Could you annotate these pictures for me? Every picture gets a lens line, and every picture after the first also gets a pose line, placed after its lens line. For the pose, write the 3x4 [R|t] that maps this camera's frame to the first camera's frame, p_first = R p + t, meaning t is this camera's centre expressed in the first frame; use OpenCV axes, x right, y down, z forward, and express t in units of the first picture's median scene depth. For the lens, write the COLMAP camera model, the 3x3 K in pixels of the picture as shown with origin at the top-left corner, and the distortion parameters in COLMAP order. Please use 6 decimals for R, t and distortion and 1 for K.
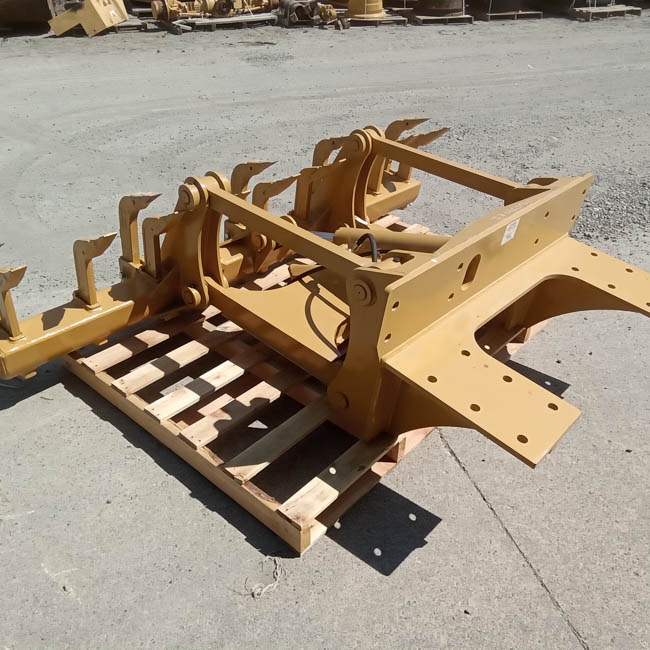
lens RADIAL K [[636.8, 0, 326.8], [0, 636.8, 299.8], [0, 0, 1]] dist [0.085252, -0.130462]
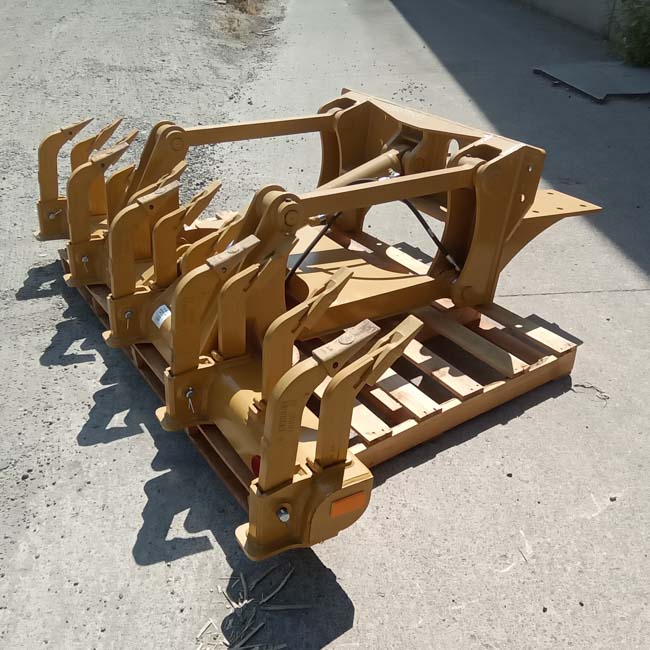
lens RADIAL K [[698.6, 0, 337.7], [0, 698.6, 325.3], [0, 0, 1]] dist [0.052328, -0.035267]
pose [[0.242853, -0.518196, 0.820058, -1.121370], [0.505899, 0.788959, 0.348727, -0.366542], [-0.827700, 0.330177, 0.453756, 0.622685]]
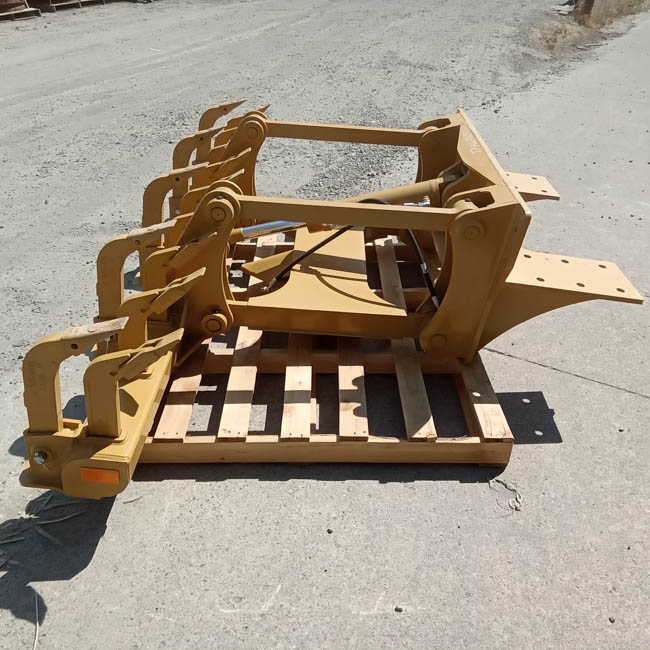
lens RADIAL K [[636.8, 0, 326.8], [0, 636.8, 299.8], [0, 0, 1]] dist [0.085252, -0.130462]
pose [[0.742623, -0.356662, 0.566836, -0.720262], [0.346095, 0.928993, 0.131112, -0.121462], [-0.573349, 0.098812, 0.813331, 0.195276]]
